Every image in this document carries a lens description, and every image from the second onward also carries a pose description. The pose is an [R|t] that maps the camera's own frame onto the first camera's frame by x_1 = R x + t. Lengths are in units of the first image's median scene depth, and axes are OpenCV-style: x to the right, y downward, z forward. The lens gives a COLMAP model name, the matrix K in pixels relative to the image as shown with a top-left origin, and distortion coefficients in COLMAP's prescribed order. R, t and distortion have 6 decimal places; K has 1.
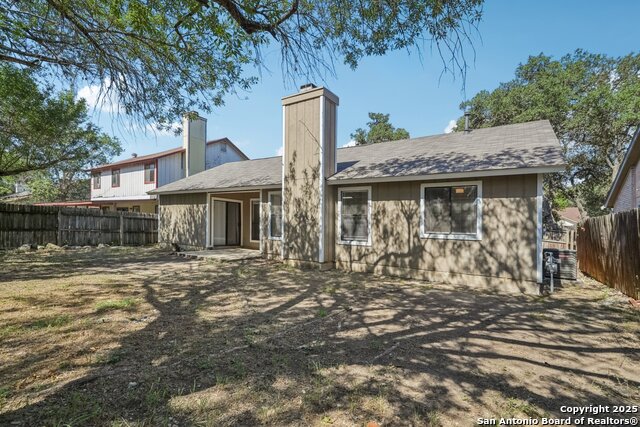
lens RADIAL K [[309.1, 0, 320.1], [0, 309.1, 224.5], [0, 0, 1]] dist [0.001389, 0.000059]
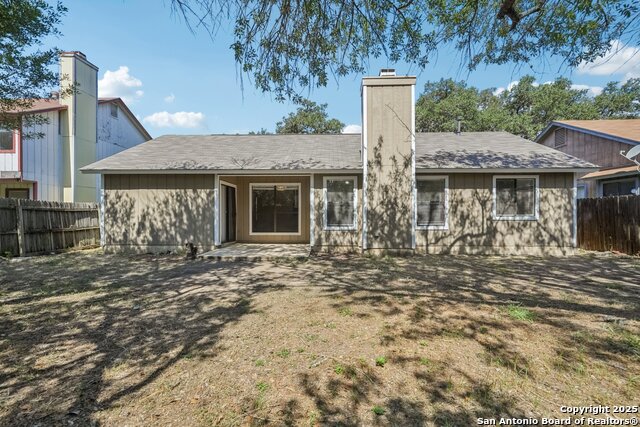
lens RADIAL K [[309.6, 0, 320.0], [0, 309.6, 213.5], [0, 0, 1]] dist [0.001292, 0.000020]
pose [[0.840393, -0.032422, 0.541006, -0.815566], [0.025008, 0.999466, 0.021051, -0.022331], [-0.541400, -0.004162, 0.840755, 0.308066]]
